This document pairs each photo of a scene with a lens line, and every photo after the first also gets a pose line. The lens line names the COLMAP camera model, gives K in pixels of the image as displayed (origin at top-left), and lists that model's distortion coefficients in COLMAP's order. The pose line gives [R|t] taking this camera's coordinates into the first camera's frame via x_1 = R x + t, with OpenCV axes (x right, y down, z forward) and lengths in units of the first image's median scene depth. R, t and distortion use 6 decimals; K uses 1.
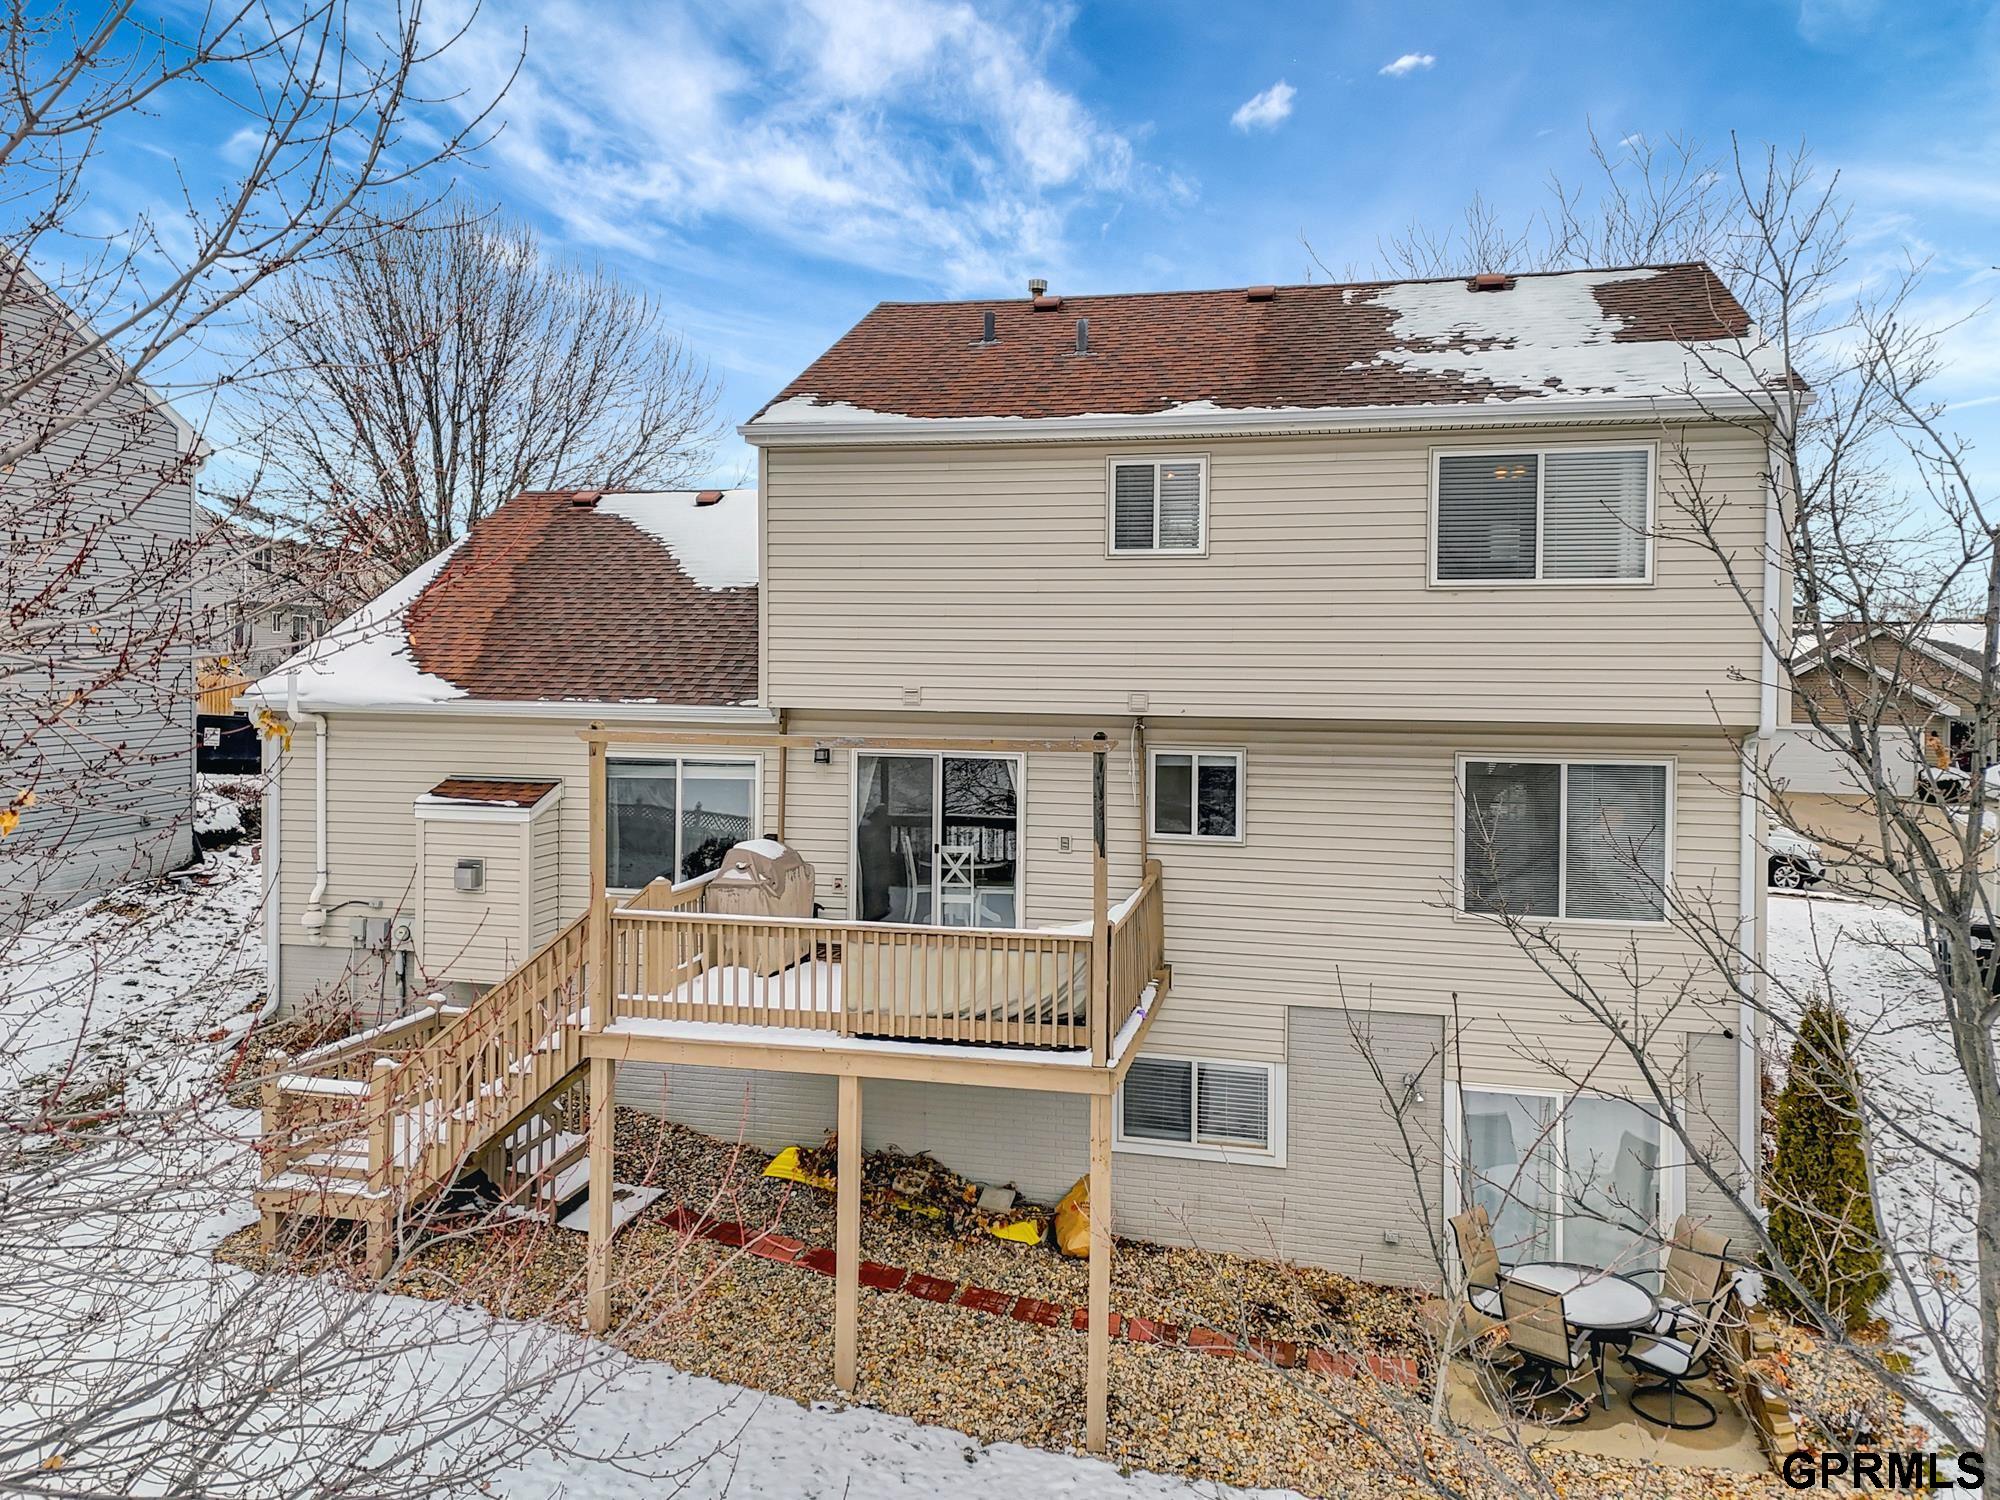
lens RADIAL K [[1553.9, 0, 937.6], [0, 1553.9, 723.1], [0, 0, 1]] dist [0.006789, -0.000666]
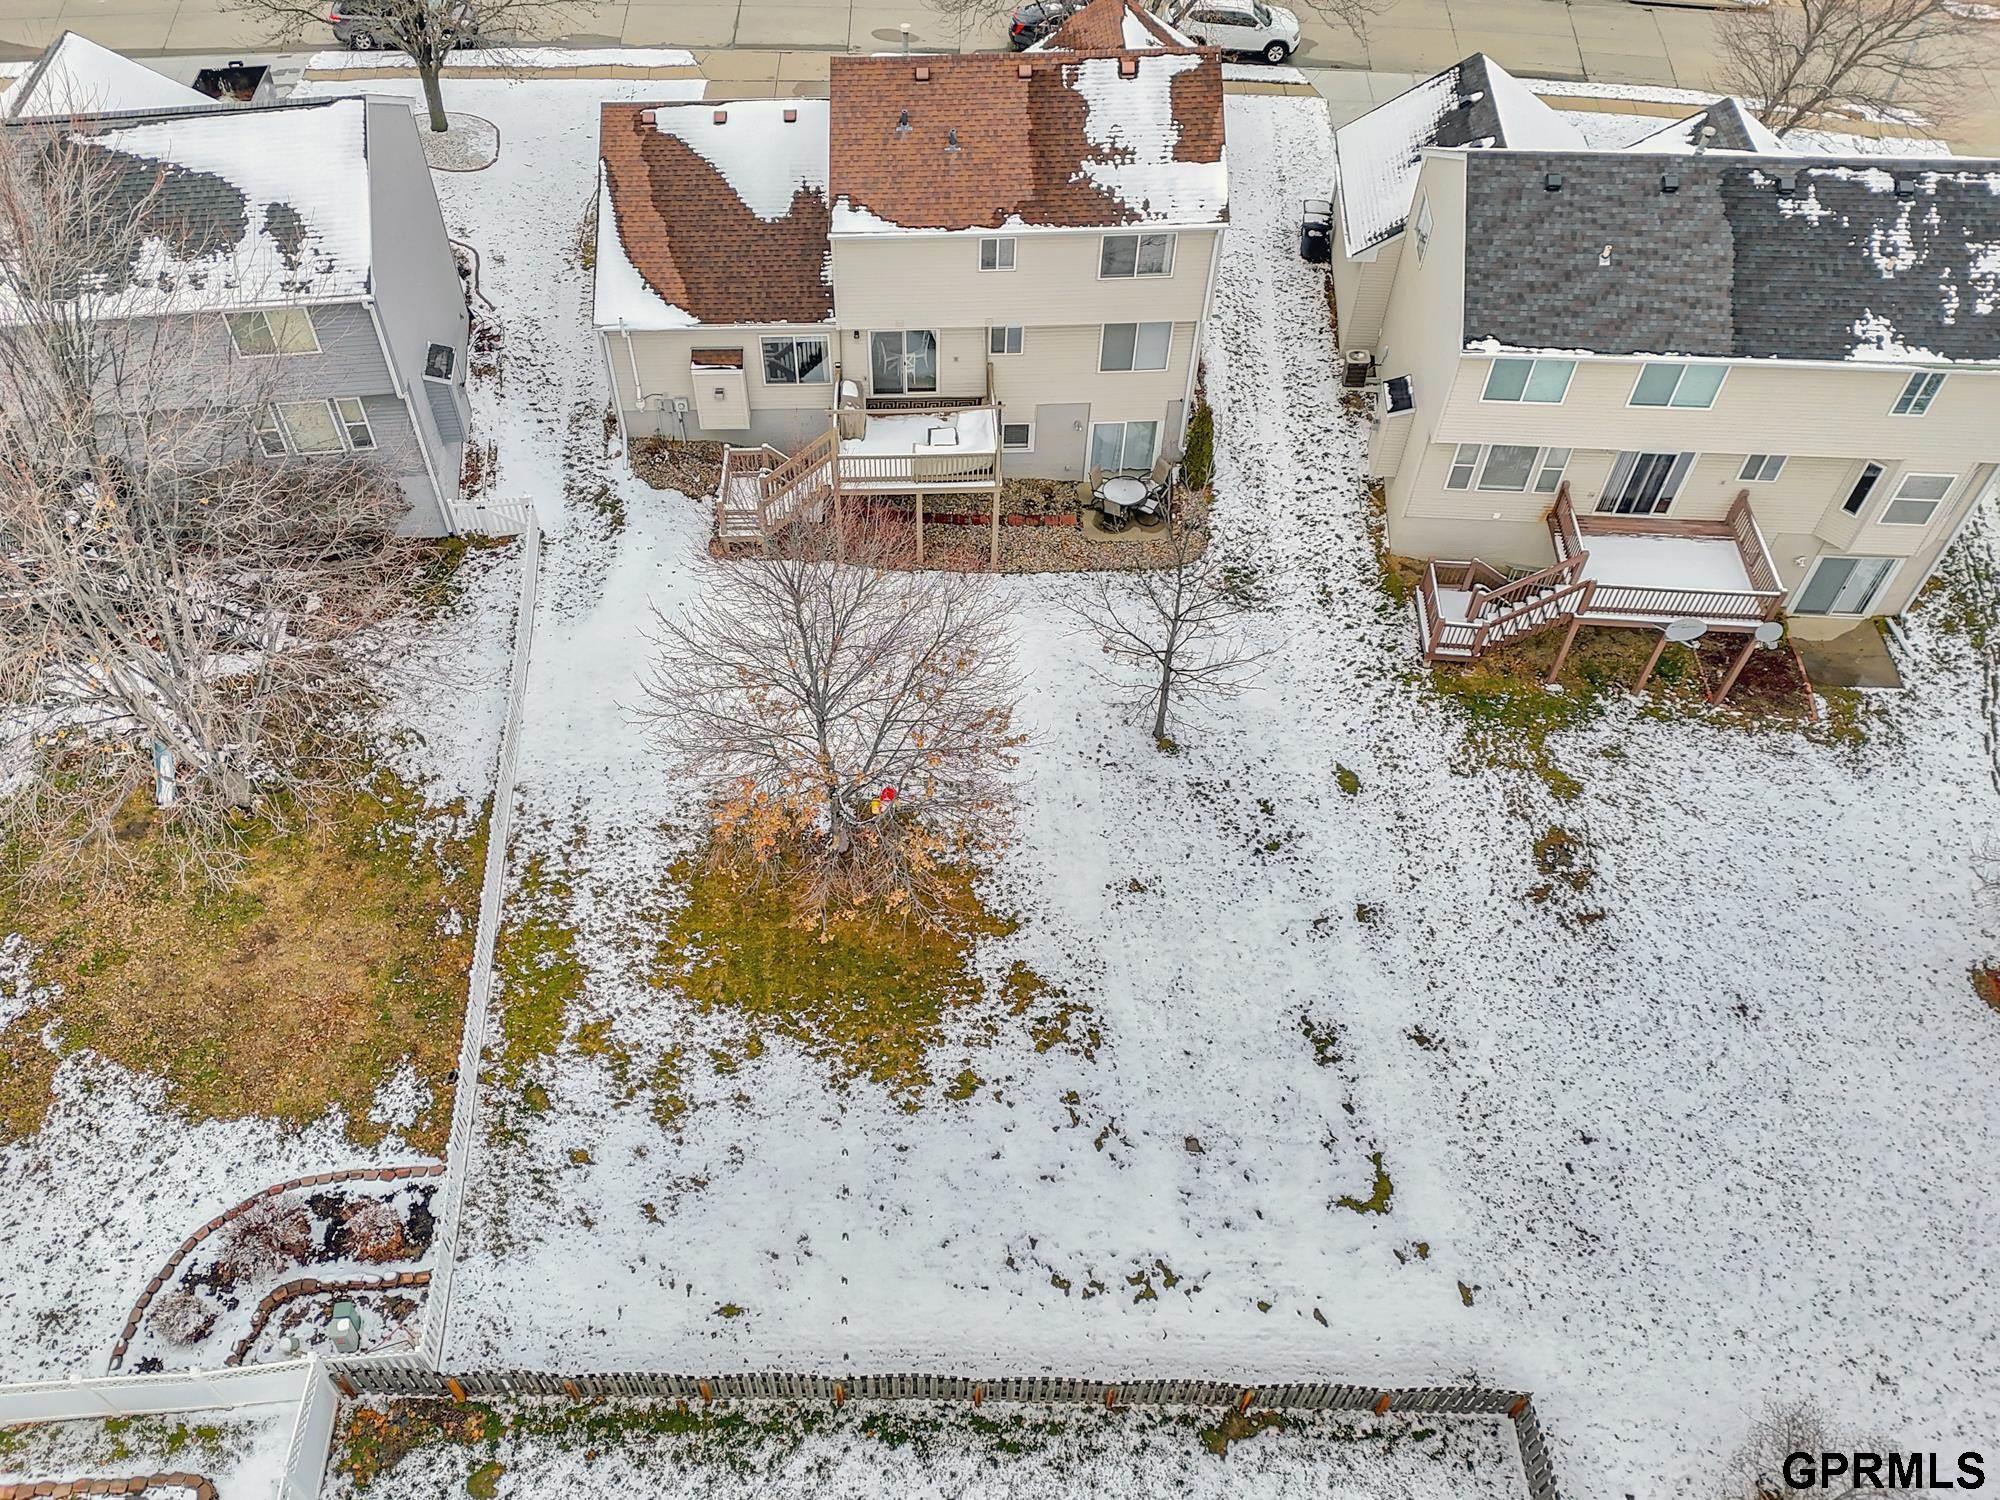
lens RADIAL K [[1492.5, 0, 879.6], [0, 1492.5, 807.0], [0, 0, 1]] dist [0.099481, -0.120146]
pose [[0.965910, -0.221504, 0.133990, -0.581706], [0.048119, 0.662181, 0.747797, -1.396282], [-0.254365, -0.715858, 0.650266, -1.225432]]
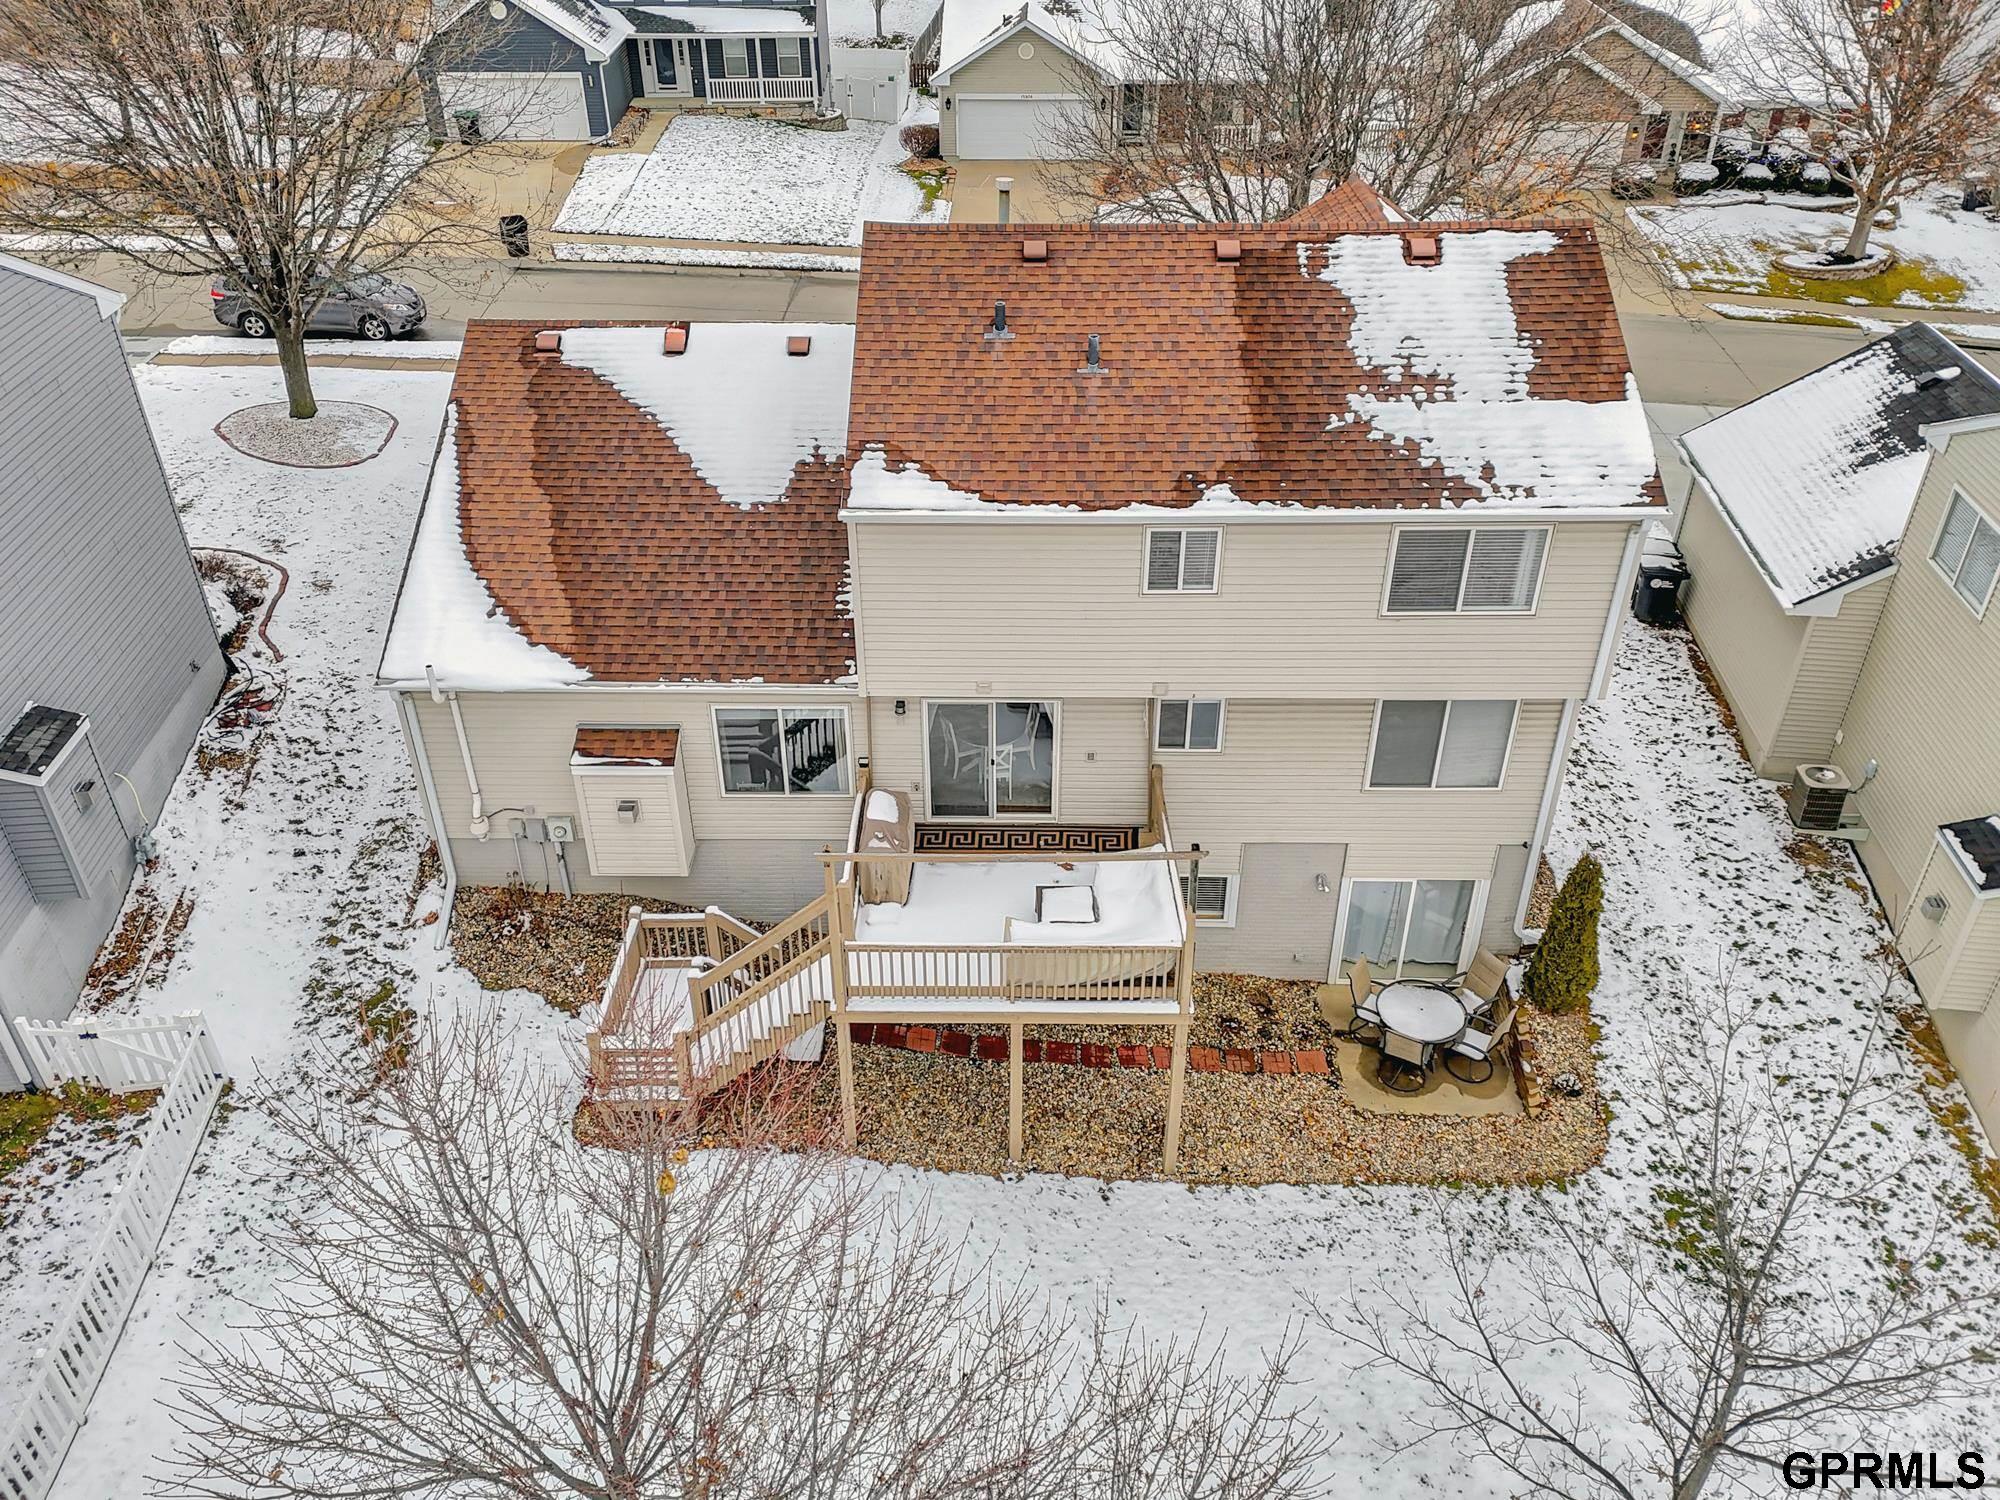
lens RADIAL K [[1500.5, 0, 953.9], [0, 1500.5, 762.2], [0, 0, 1]] dist [0.072258, -0.004616]
pose [[0.972136, -0.150952, 0.179347, -0.290633], [0.034298, 0.848431, 0.528194, -0.654757], [-0.231896, -0.507325, 0.829967, -0.082091]]
